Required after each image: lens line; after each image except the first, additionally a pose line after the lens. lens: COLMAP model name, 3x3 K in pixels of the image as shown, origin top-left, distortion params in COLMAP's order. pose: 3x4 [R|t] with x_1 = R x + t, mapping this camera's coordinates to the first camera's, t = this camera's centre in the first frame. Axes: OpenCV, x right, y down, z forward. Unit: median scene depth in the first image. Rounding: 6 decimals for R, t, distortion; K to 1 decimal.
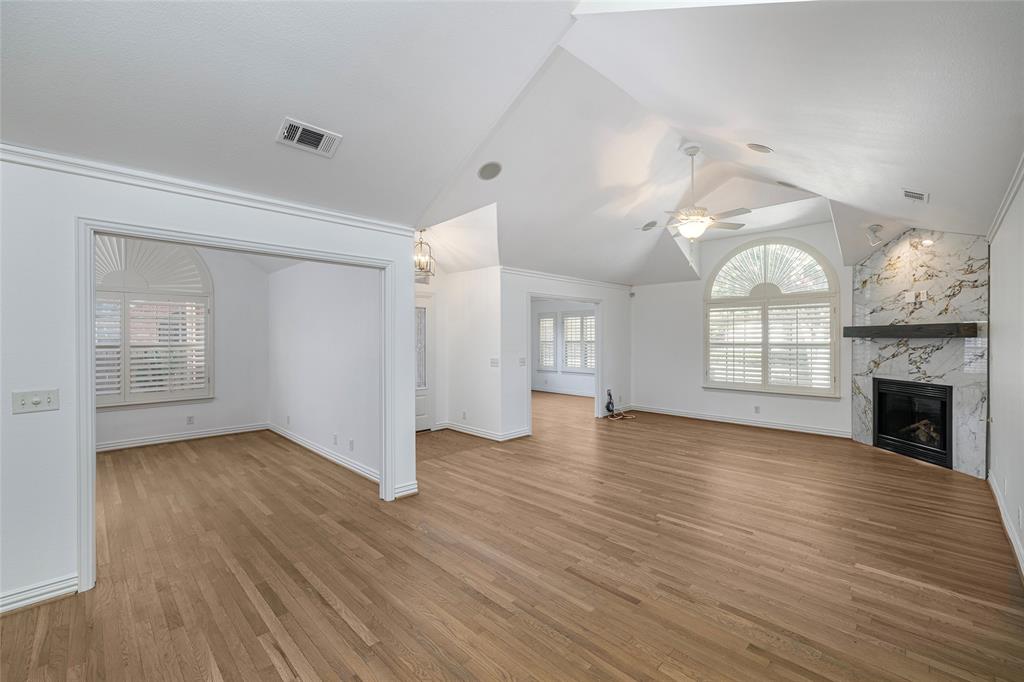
lens RADIAL K [[429.0, 0, 511.6], [0, 429.0, 338.4], [0, 0, 1]] dist [0.000208, 0.001568]
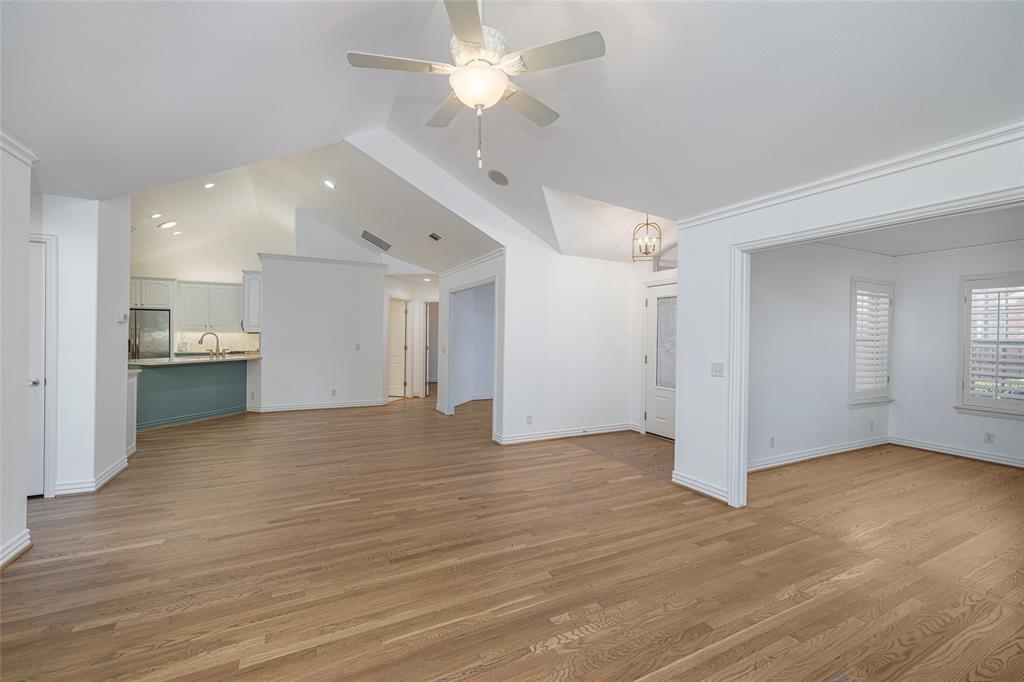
lens RADIAL K [[429.0, 0, 513.3], [0, 429.0, 335.6], [0, 0, 1]] dist [0.000208, 0.001568]
pose [[-0.305023, -0.000164, -0.952345, 0.798482], [-0.011084, 0.999933, 0.003378, 0.010870], [0.952280, 0.011586, -0.305004, 1.101569]]
